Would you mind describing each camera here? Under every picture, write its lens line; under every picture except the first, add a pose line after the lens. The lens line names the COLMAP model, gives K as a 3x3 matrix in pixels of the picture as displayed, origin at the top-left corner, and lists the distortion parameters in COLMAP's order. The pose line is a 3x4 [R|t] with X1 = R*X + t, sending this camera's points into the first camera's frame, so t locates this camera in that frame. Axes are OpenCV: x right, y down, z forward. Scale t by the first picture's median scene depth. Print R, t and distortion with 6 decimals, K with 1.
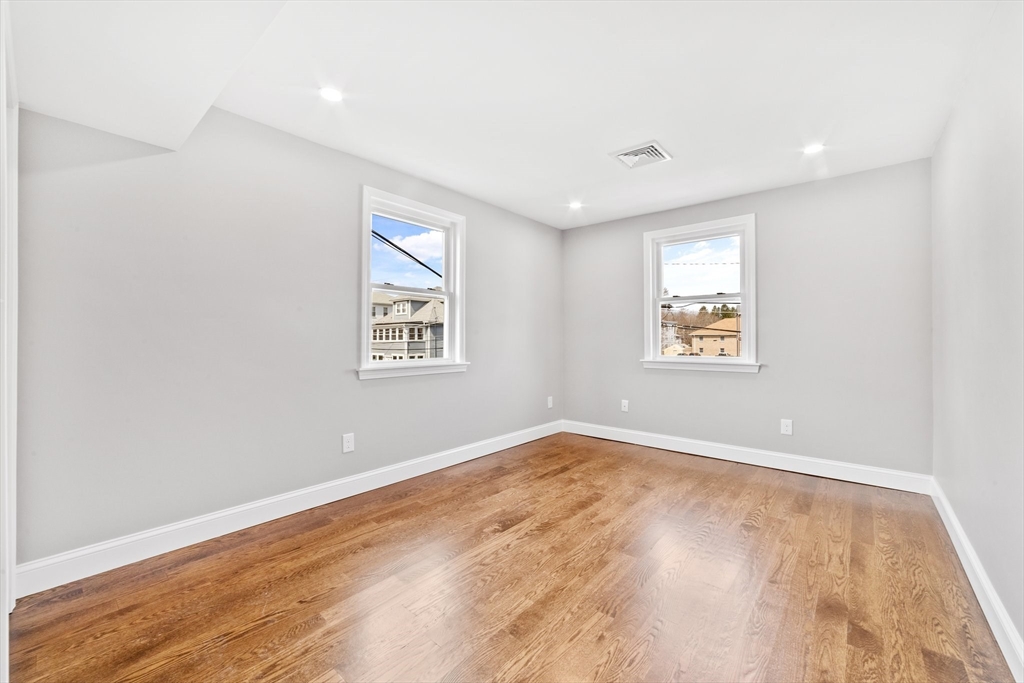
lens RADIAL K [[405.7, 0, 510.8], [0, 405.7, 338.2], [0, 0, 1]] dist [-0.008454, 0.001645]
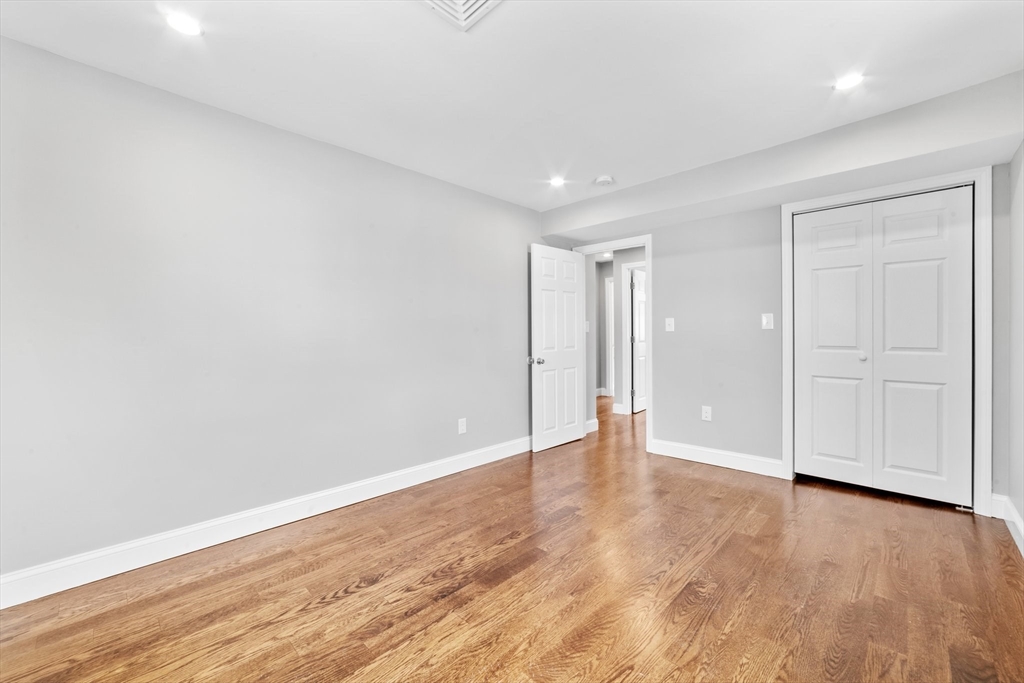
lens RADIAL K [[405.7, 0, 511.3], [0, 405.7, 335.4], [0, 0, 1]] dist [-0.008454, 0.001645]
pose [[-0.997529, 0.006946, 0.069908, 0.251089], [0.007479, 0.999945, 0.007372, -0.009519], [-0.069853, 0.007877, -0.997526, 1.691003]]
